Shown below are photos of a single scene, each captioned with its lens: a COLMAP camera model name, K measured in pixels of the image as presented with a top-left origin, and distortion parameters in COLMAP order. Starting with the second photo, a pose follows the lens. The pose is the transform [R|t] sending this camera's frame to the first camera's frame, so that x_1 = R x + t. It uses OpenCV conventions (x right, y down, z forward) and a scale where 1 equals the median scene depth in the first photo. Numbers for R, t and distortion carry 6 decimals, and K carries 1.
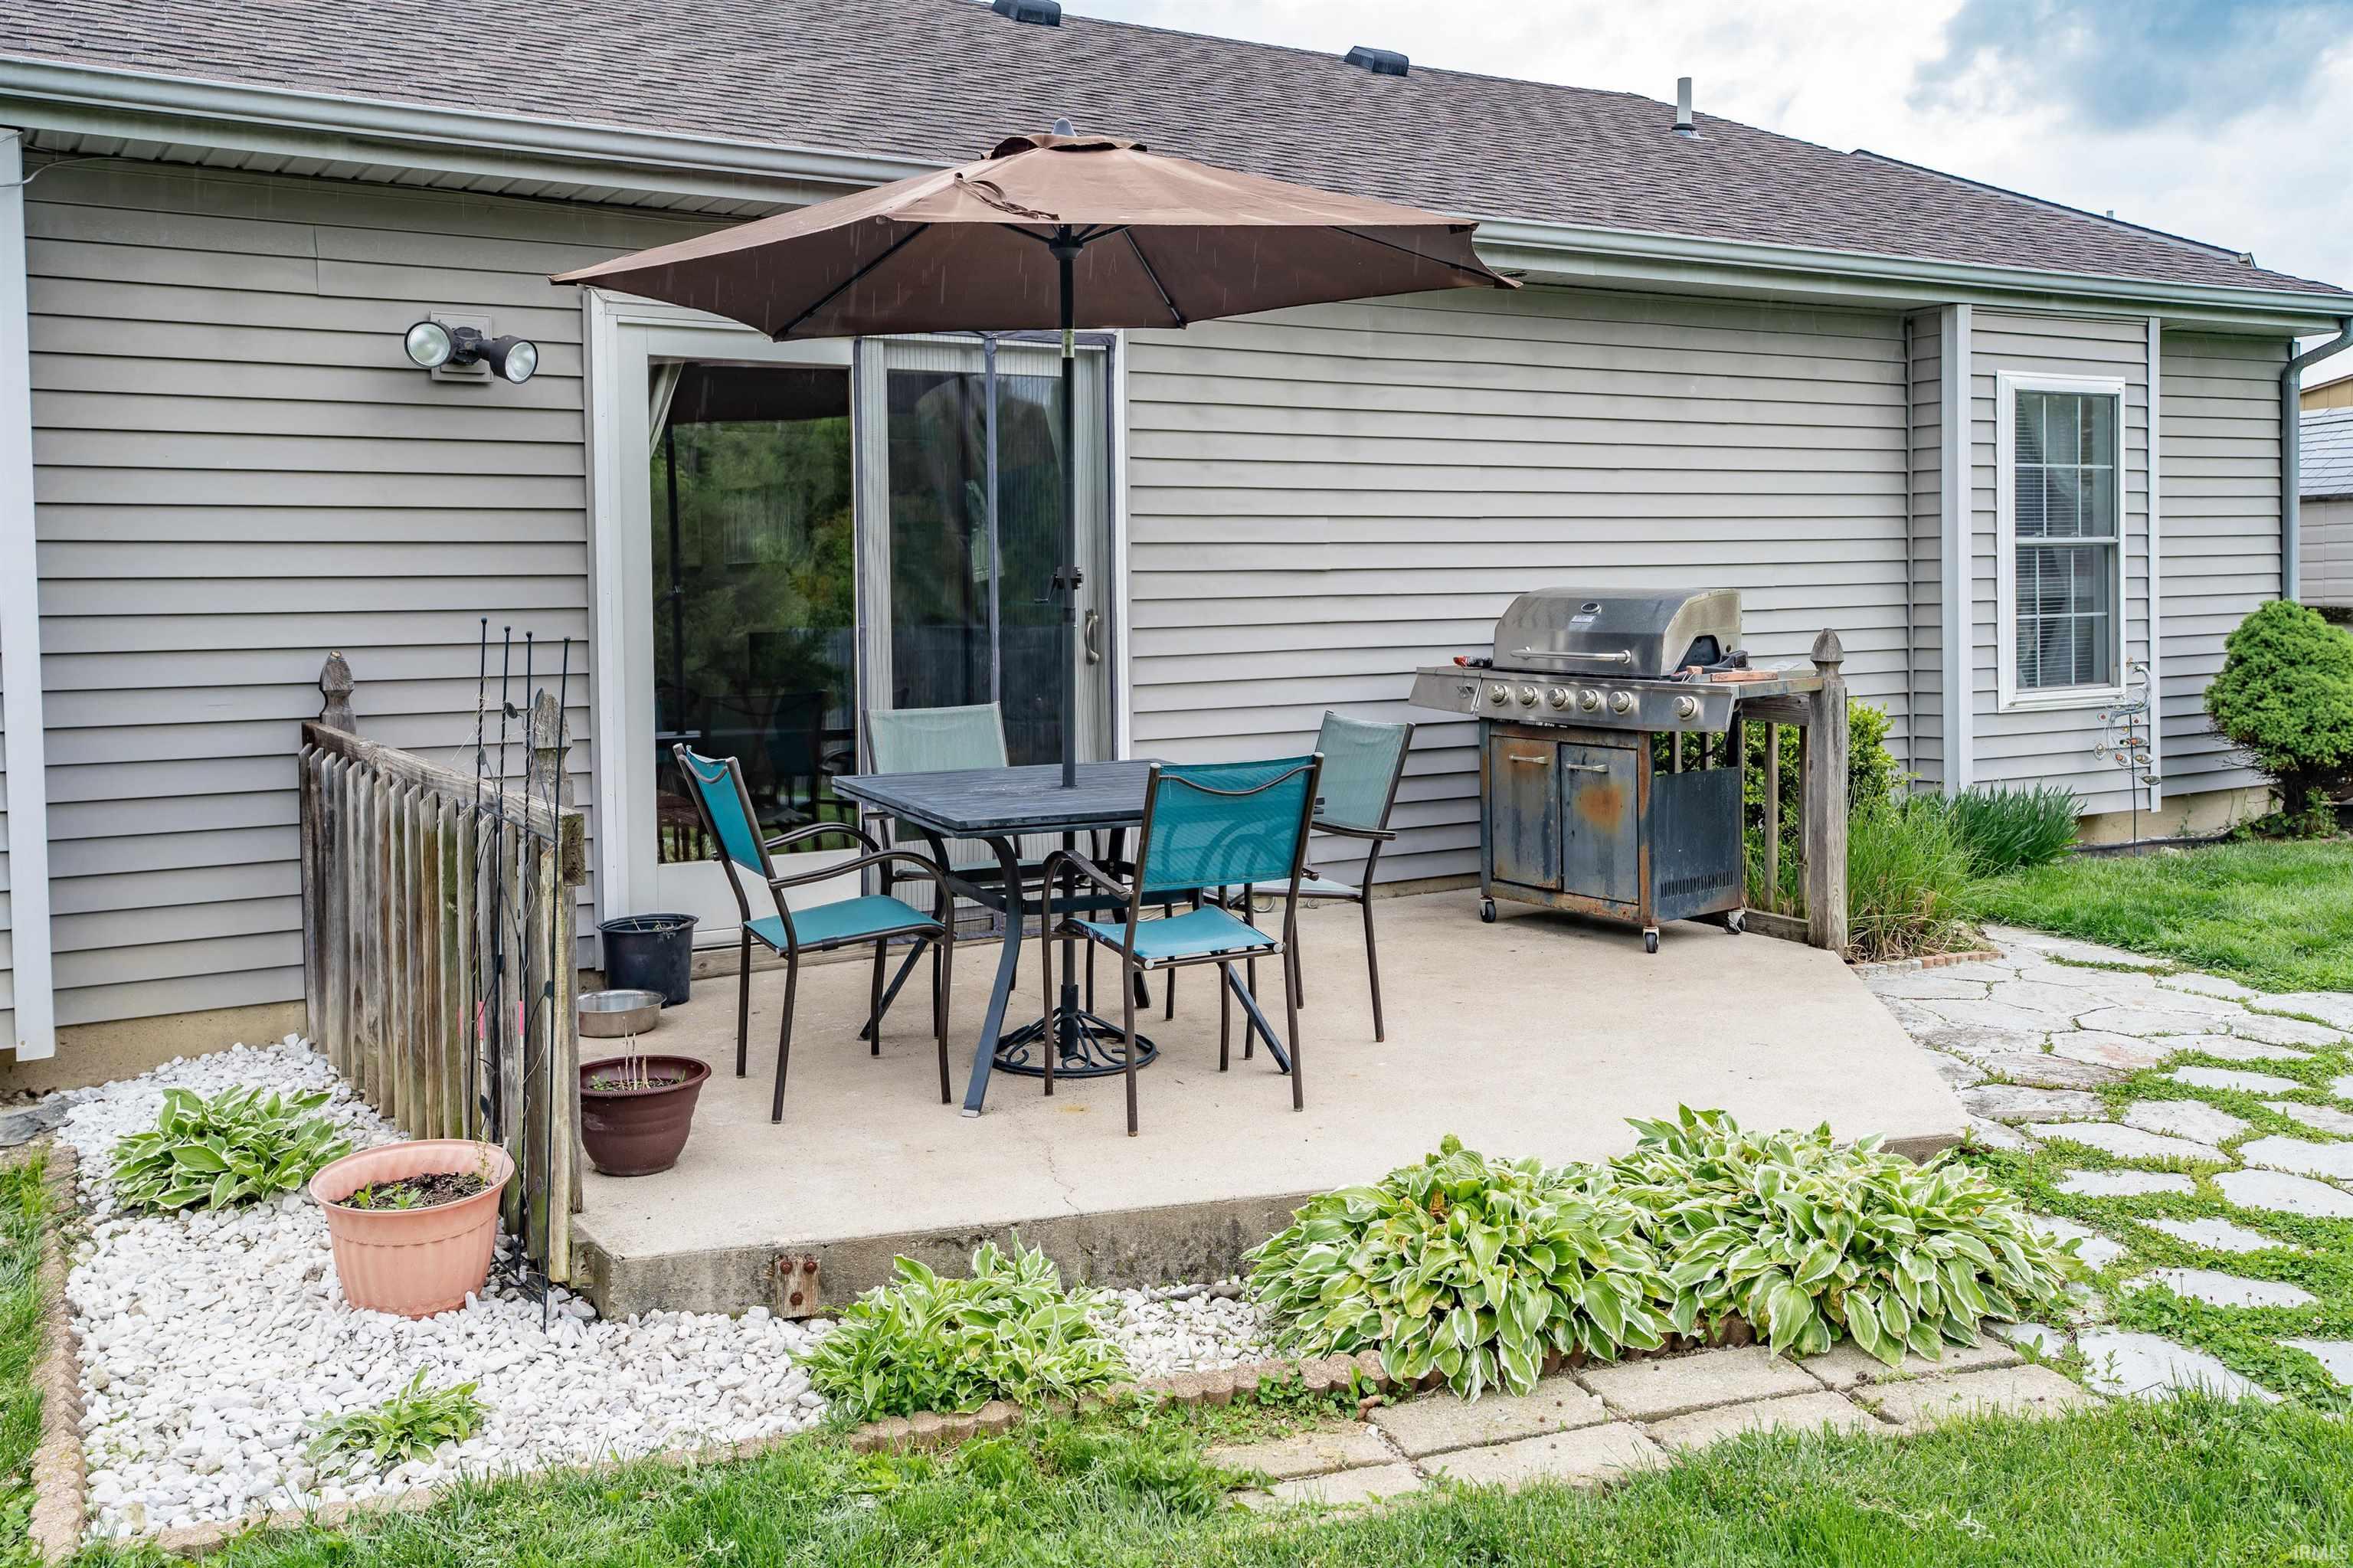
lens RADIAL K [[2099.9, 0, 1191.1], [0, 2099.9, 627.7], [0, 0, 1]] dist [0.048687, -0.001279]
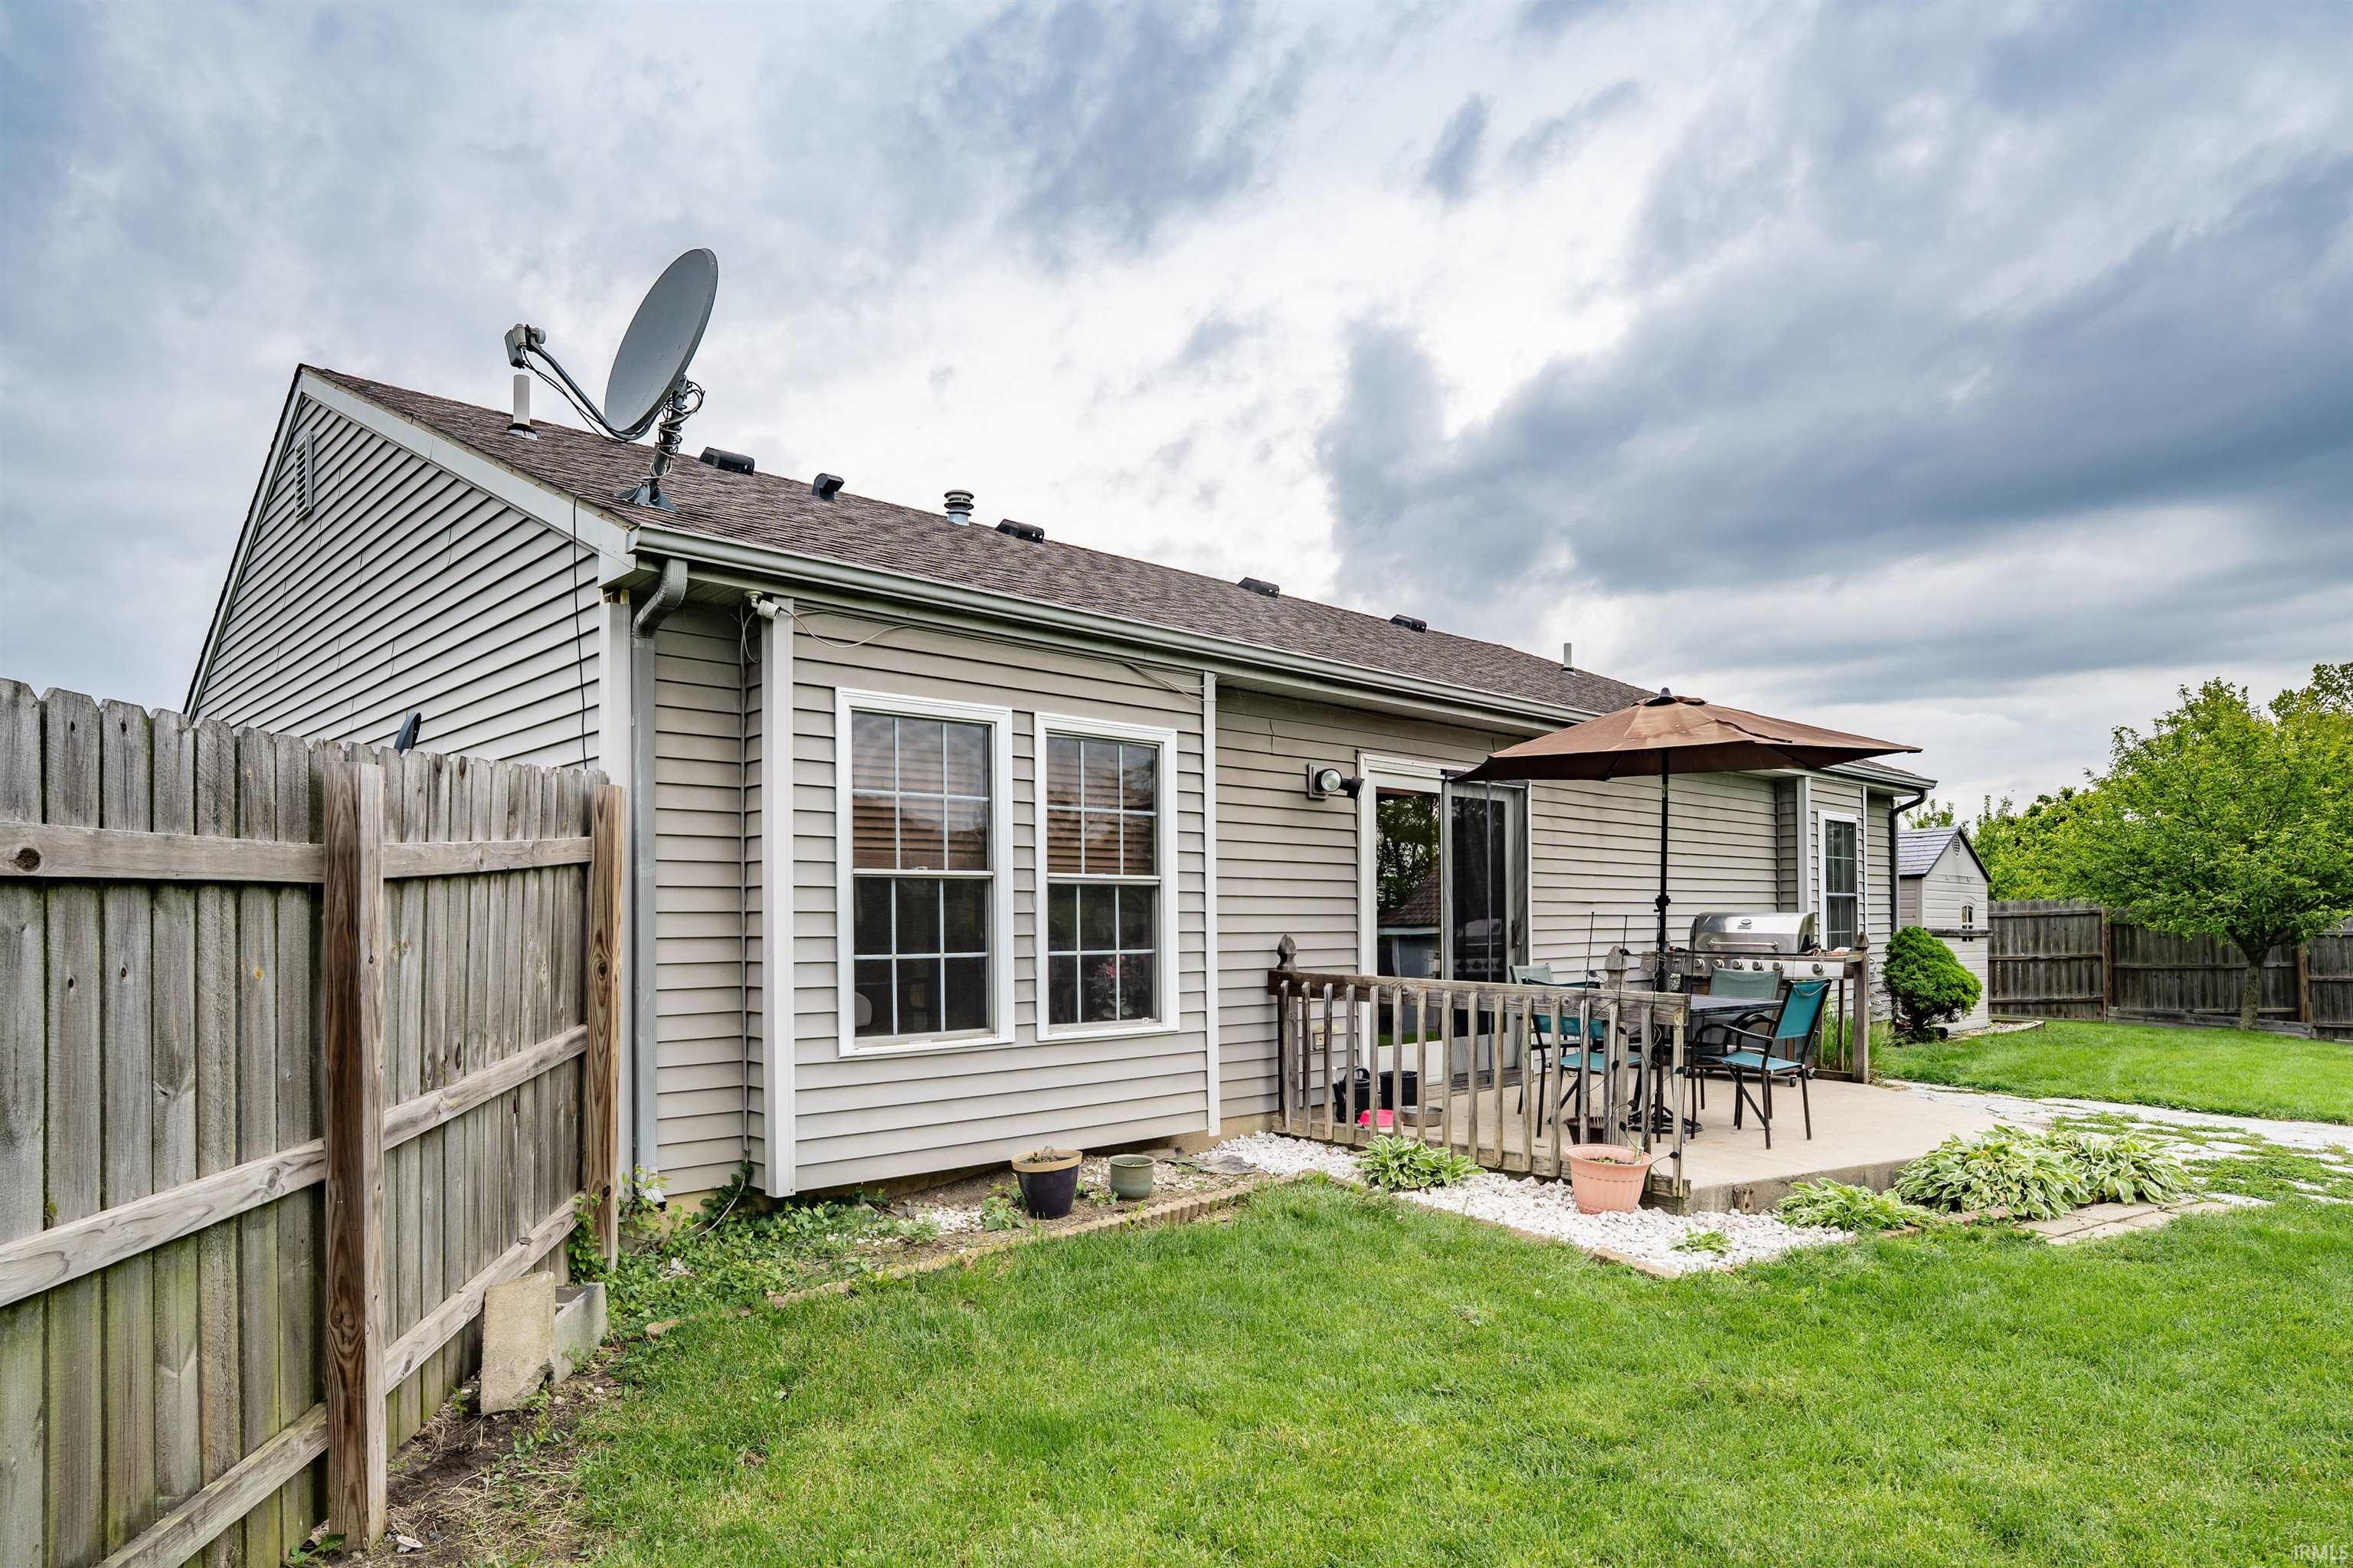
lens RADIAL K [[1412.3, 0, 1202.1], [0, 1412.3, 910.9], [0, 0, 1]] dist [-0.052921, 0.036711]
pose [[0.974524, 0.012142, 0.223956, -0.488755], [-0.005046, 0.999468, -0.032229, 0.020439], [-0.224228, 0.030278, 0.974066, -0.162967]]
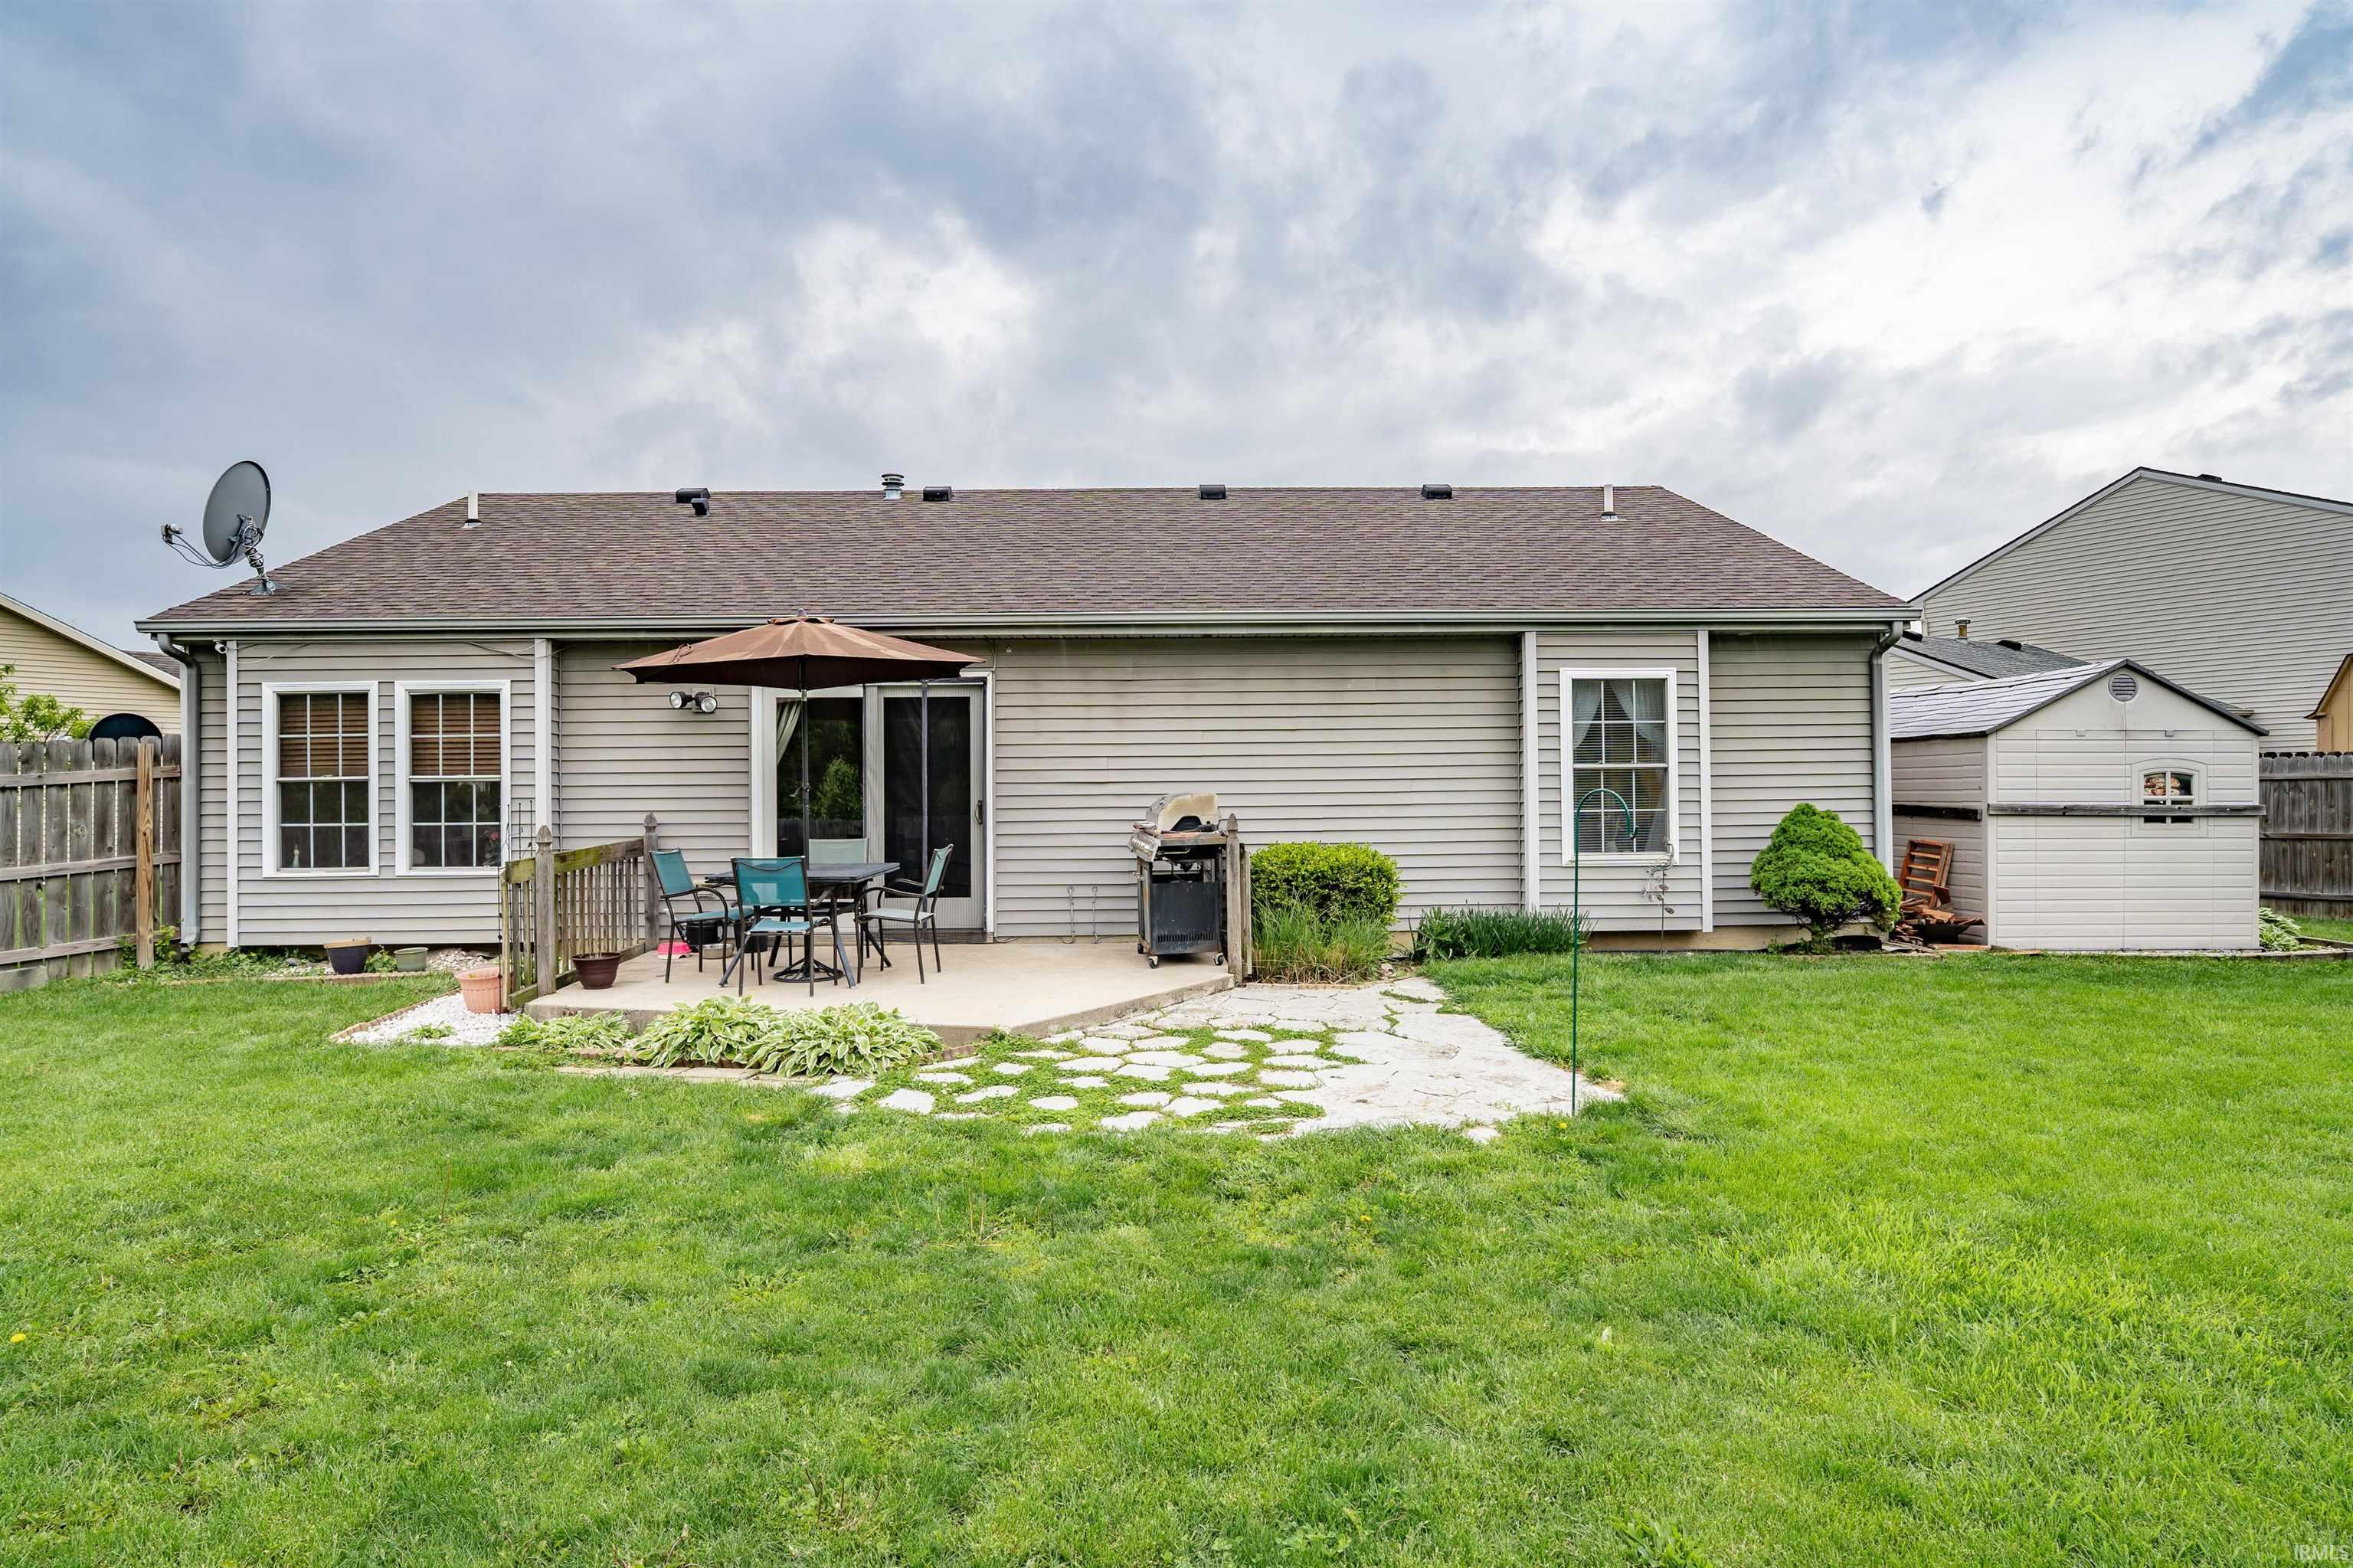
lens RADIAL K [[1382.1, 0, 1176.5], [0, 1382.1, 784.0], [0, 0, 1]] dist [-0.051048, 0.000570]
pose [[0.866113, 0.001316, -0.499847, 0.670125], [-0.014649, 0.999634, -0.022752, 0.003029], [0.499634, 0.027028, 0.865815, -0.123252]]
